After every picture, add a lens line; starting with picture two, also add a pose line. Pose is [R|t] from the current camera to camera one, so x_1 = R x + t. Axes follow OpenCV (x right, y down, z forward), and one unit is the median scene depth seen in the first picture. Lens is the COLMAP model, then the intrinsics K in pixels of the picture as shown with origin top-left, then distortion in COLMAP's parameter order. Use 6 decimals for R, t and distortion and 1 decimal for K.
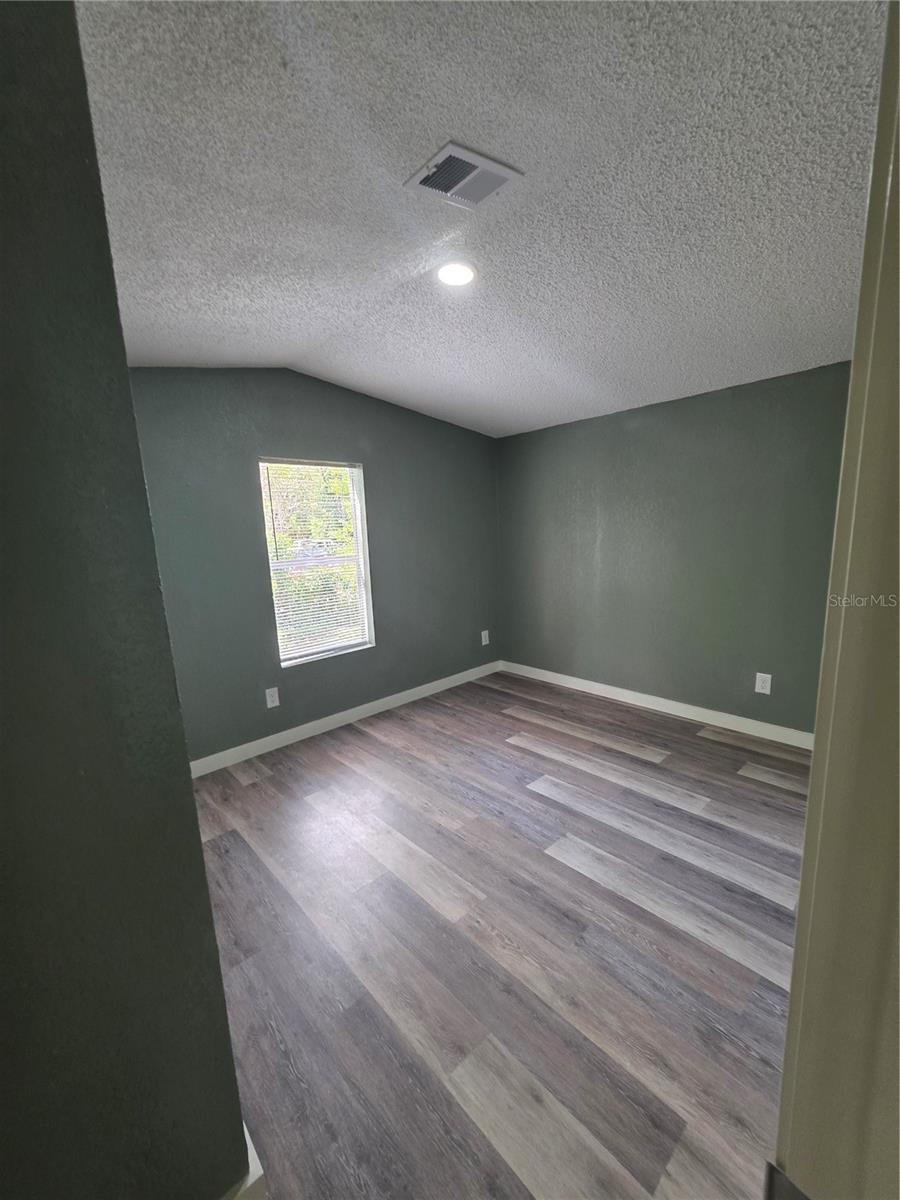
lens RADIAL K [[480.4, 0, 454.4], [0, 480.4, 606.0], [0, 0, 1]] dist [0.002936, 0.000021]
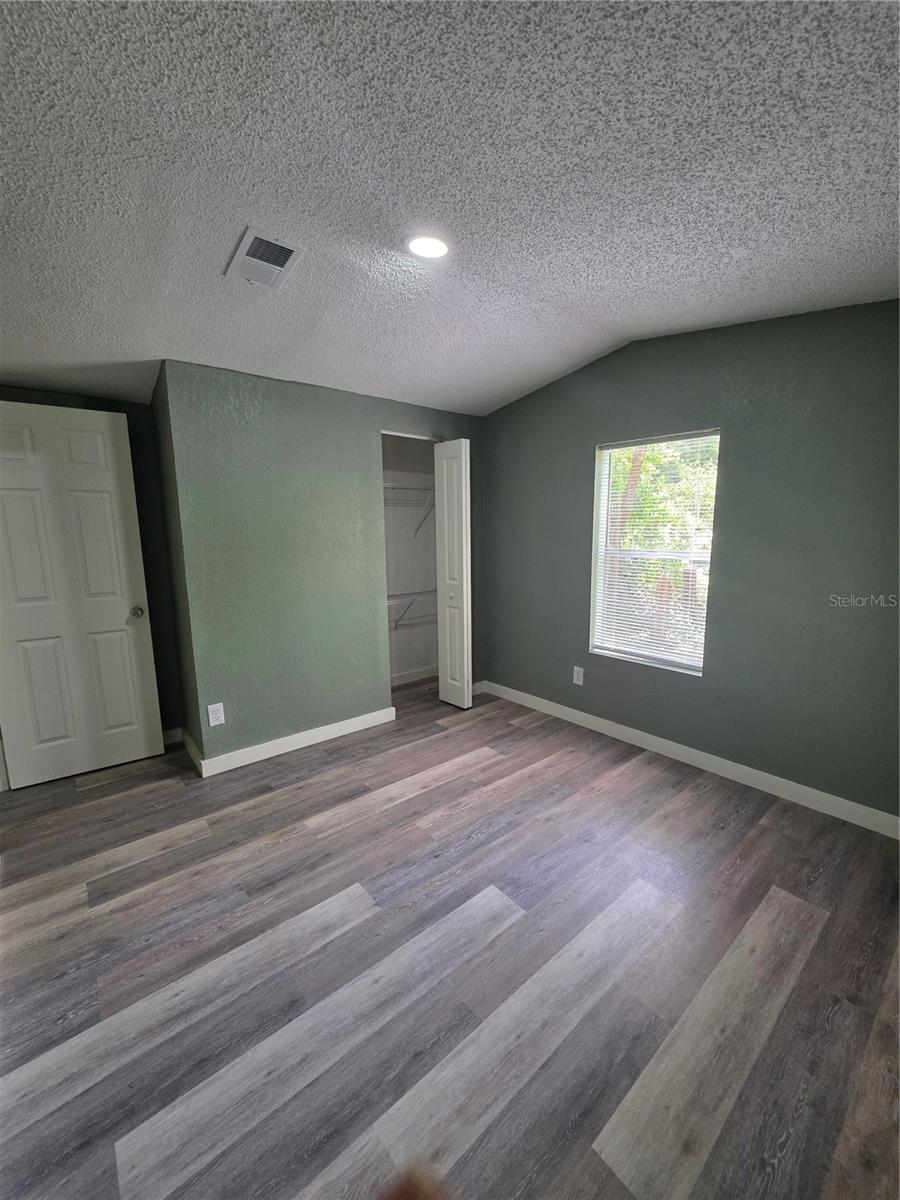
lens RADIAL K [[475.8, 0, 456.1], [0, 475.8, 595.6], [0, 0, 1]] dist [0.000540, -0.000050]
pose [[-0.029457, 0.194317, -0.980496, 0.826741], [-0.149520, 0.969029, 0.196536, -0.192949], [0.988320, 0.152394, 0.000509, 0.944042]]
